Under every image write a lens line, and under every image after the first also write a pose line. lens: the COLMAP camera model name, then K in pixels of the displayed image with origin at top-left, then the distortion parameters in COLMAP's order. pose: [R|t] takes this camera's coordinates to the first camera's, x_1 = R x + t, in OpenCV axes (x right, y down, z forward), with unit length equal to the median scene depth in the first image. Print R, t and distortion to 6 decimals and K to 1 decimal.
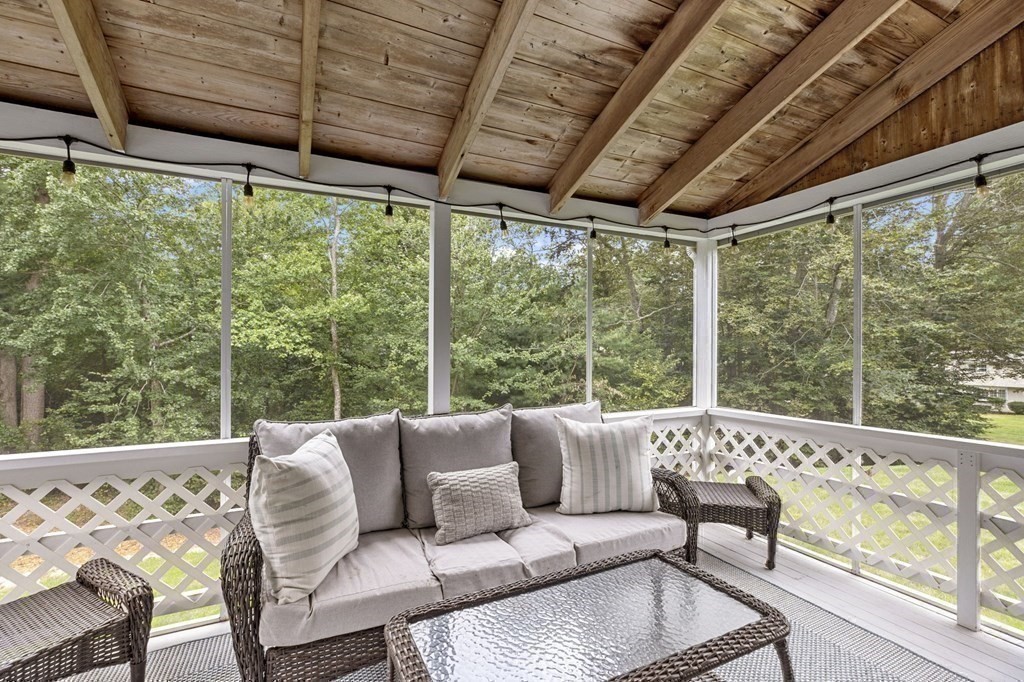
lens RADIAL K [[466.5, 0, 534.9], [0, 466.5, 348.5], [0, 0, 1]] dist [0.021143, 0.000120]
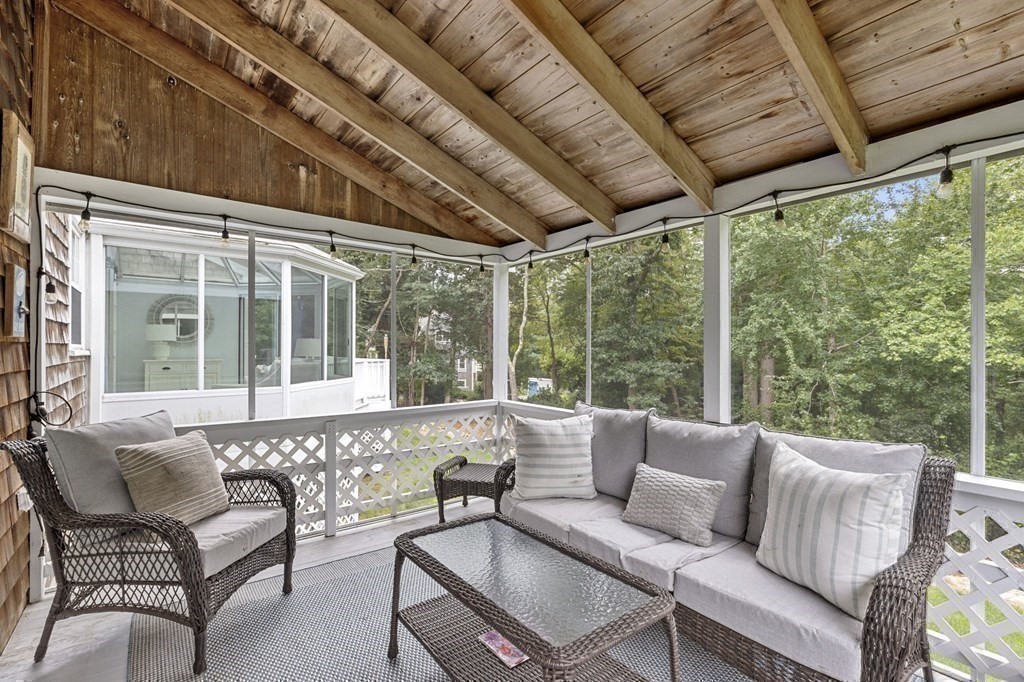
lens RADIAL K [[466.5, 0, 511.7], [0, 466.5, 349.5], [0, 0, 1]] dist [0.021143, 0.000120]
pose [[0.200509, -0.000707, -0.979692, 0.788228], [-0.012211, 0.999920, -0.003221, -0.010733], [0.979616, 0.012608, 0.200484, 0.407406]]
